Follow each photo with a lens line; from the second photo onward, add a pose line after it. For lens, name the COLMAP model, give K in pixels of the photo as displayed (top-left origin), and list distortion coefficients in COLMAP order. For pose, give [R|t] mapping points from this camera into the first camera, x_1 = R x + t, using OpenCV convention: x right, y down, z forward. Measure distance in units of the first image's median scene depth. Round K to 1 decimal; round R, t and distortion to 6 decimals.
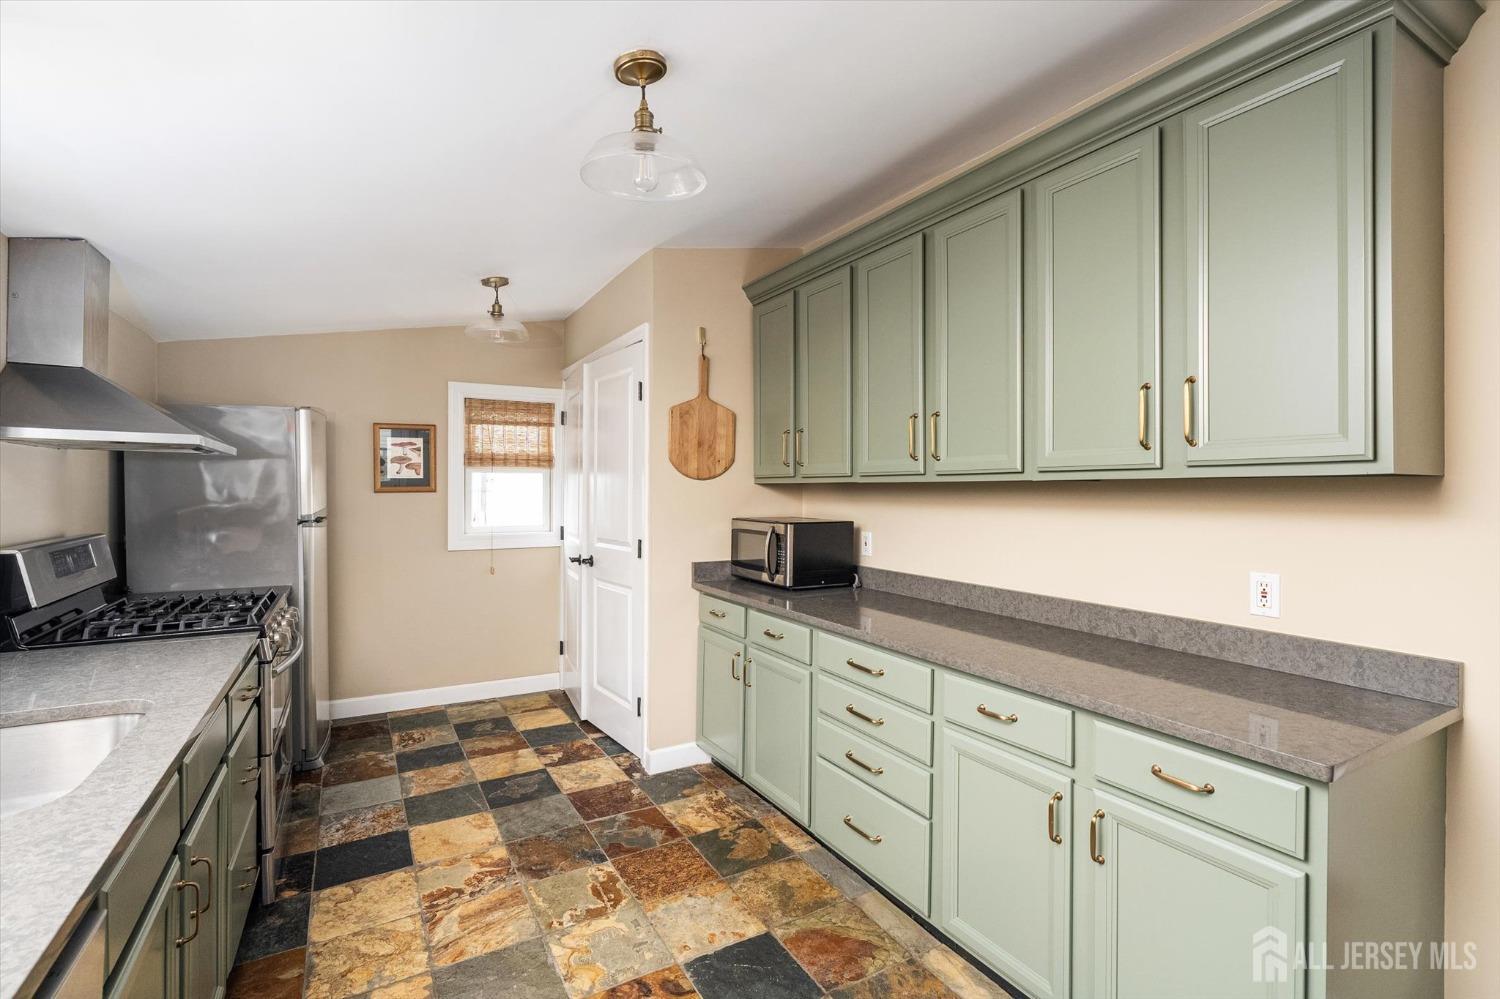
lens RADIAL K [[695.4, 0, 750.5], [0, 695.4, 486.3], [0, 0, 1]] dist [-0.004054, 0.001712]
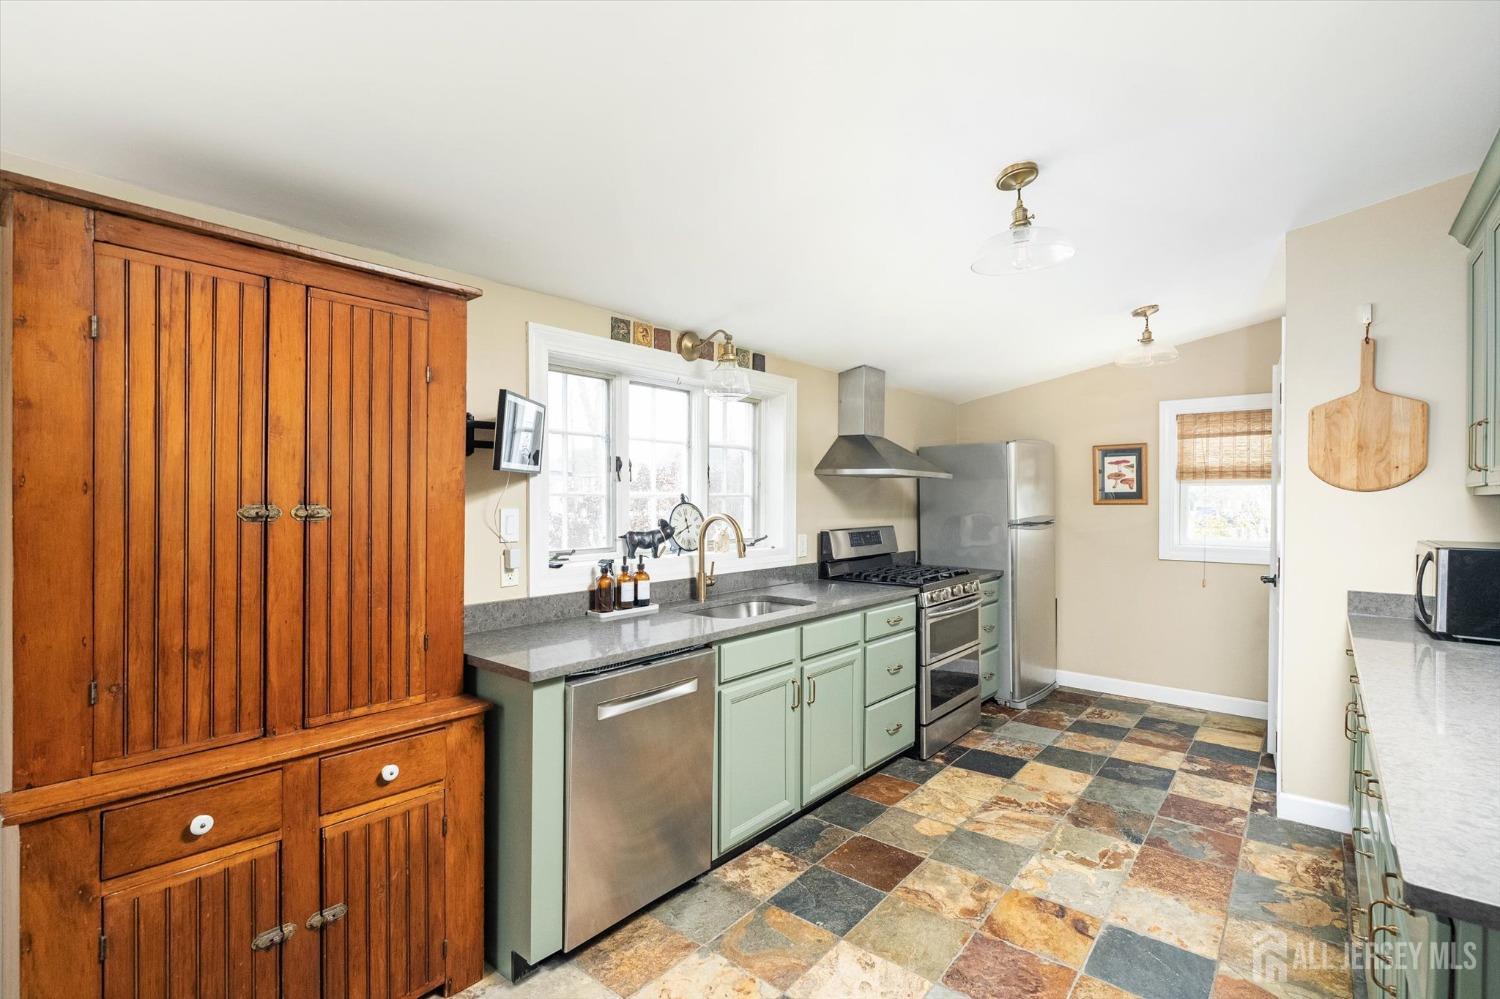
lens RADIAL K [[695.4, 0, 749.7], [0, 695.4, 500.1], [0, 0, 1]] dist [-0.004054, 0.001712]
pose [[0.356109, 0.002073, -0.934442, 0.446702], [-0.001912, 0.999997, 0.001490, 0.001507], [0.934443, 0.001256, 0.356112, 0.034669]]
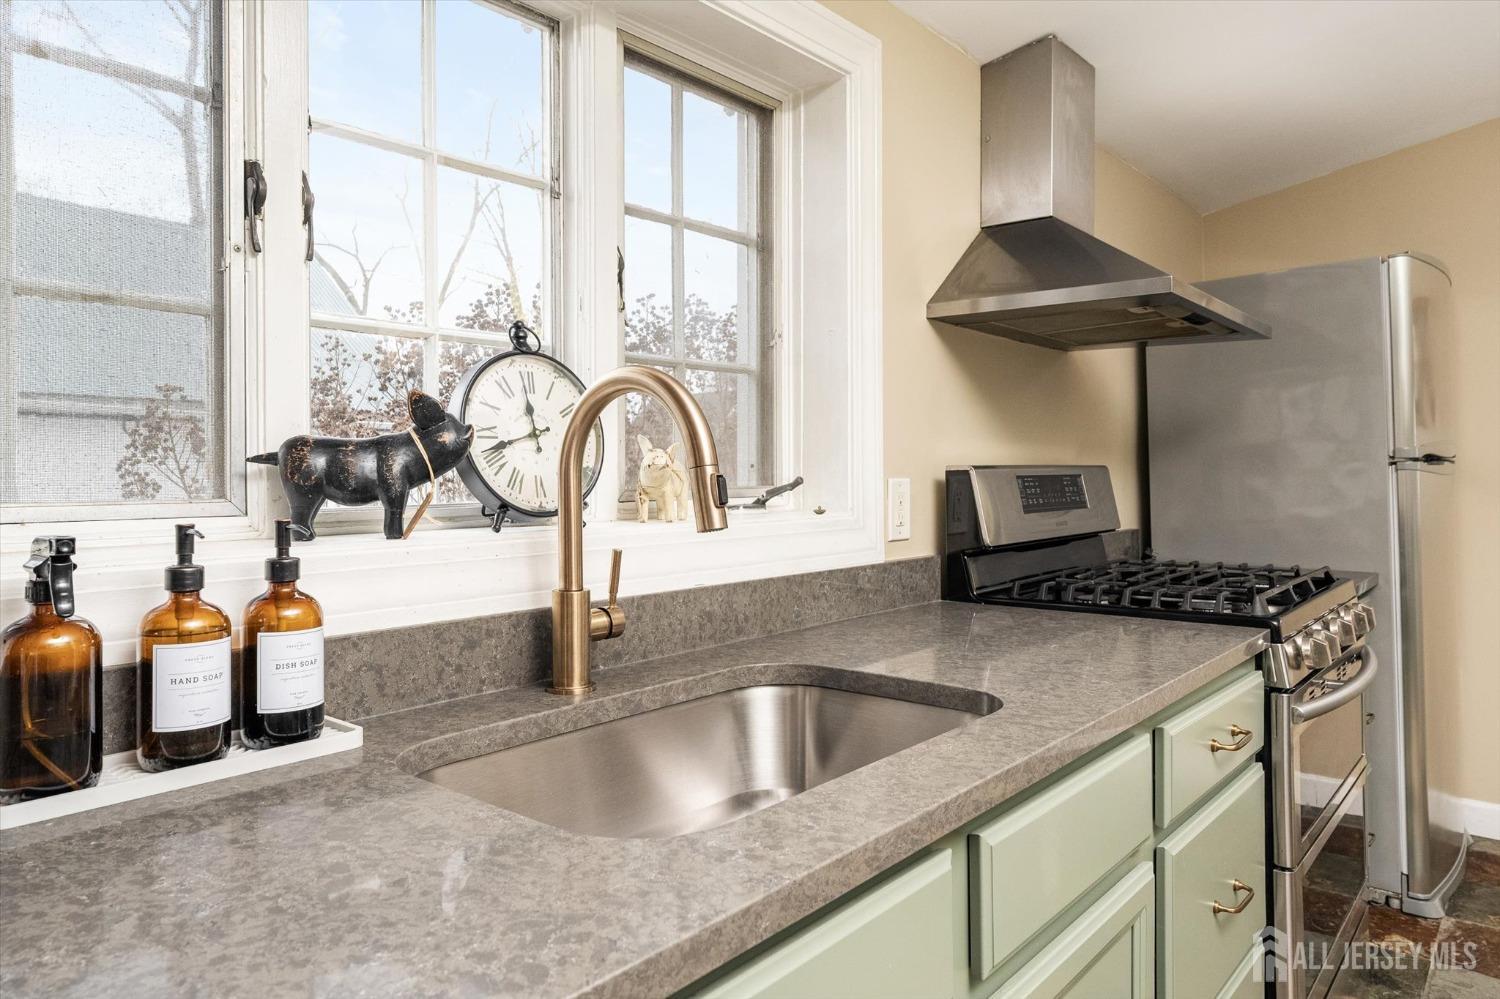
lens RADIAL K [[965.0, 0, 749.2], [0, 965.0, 467.1], [0, 0, 1]] dist [-0.000262, 0.000356]
pose [[0.343498, -0.008827, -0.939112, -0.100086], [0.006455, 0.999954, -0.007038, 0.058499], [0.939131, -0.003644, 0.343540, 0.249548]]
